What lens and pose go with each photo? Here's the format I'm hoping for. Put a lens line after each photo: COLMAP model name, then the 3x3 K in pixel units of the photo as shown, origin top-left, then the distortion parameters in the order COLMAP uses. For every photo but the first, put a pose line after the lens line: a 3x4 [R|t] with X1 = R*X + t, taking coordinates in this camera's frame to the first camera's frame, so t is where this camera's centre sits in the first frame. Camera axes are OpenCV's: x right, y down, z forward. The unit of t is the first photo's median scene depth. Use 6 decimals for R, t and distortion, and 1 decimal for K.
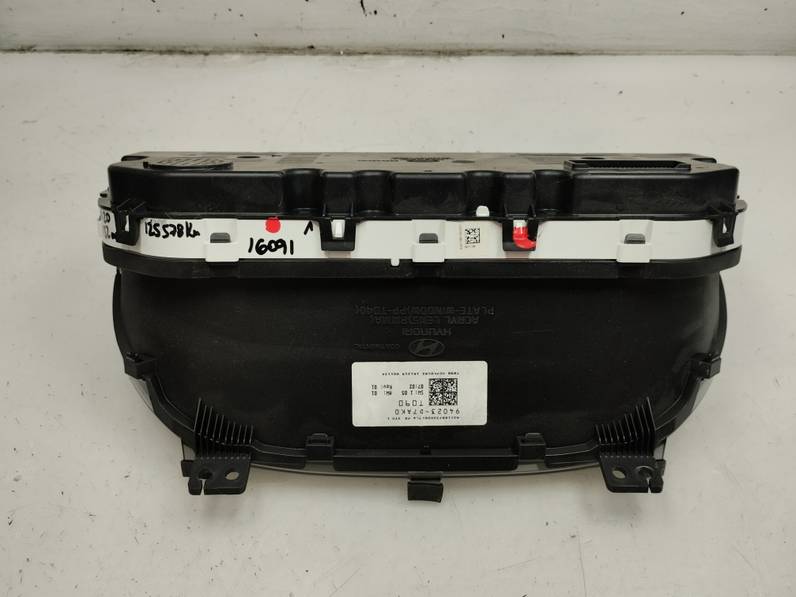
lens RADIAL K [[692.3, 0, 398.0], [0, 692.3, 298.5], [0, 0, 1]] dist [0.100841, -0.140266]
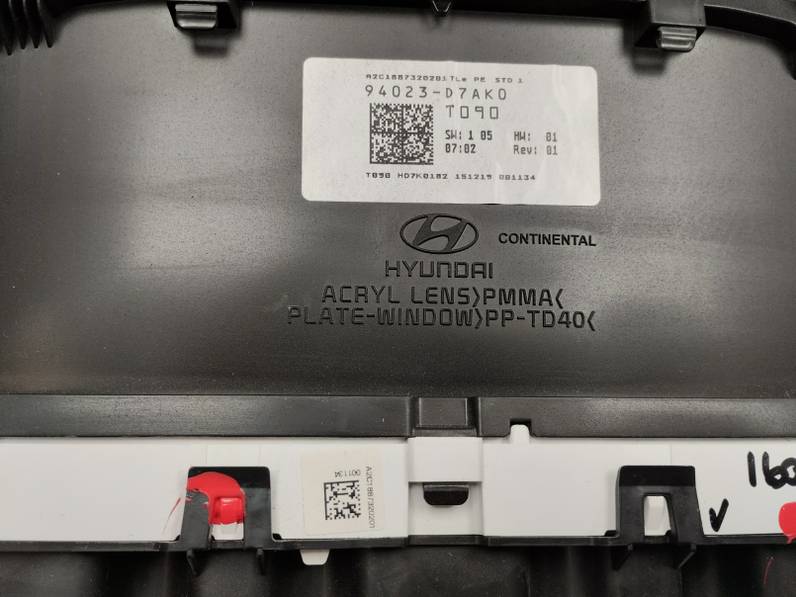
lens RADIAL K [[692.3, 0, 398.0], [0, 692.3, 298.5], [0, 0, 1]] dist [0.100841, -0.140266]
pose [[-0.994739, -0.018741, -0.100709, 0.111309], [0.020488, -0.999657, -0.016341, 0.035272], [-0.100369, -0.018318, 0.994782, 0.549522]]
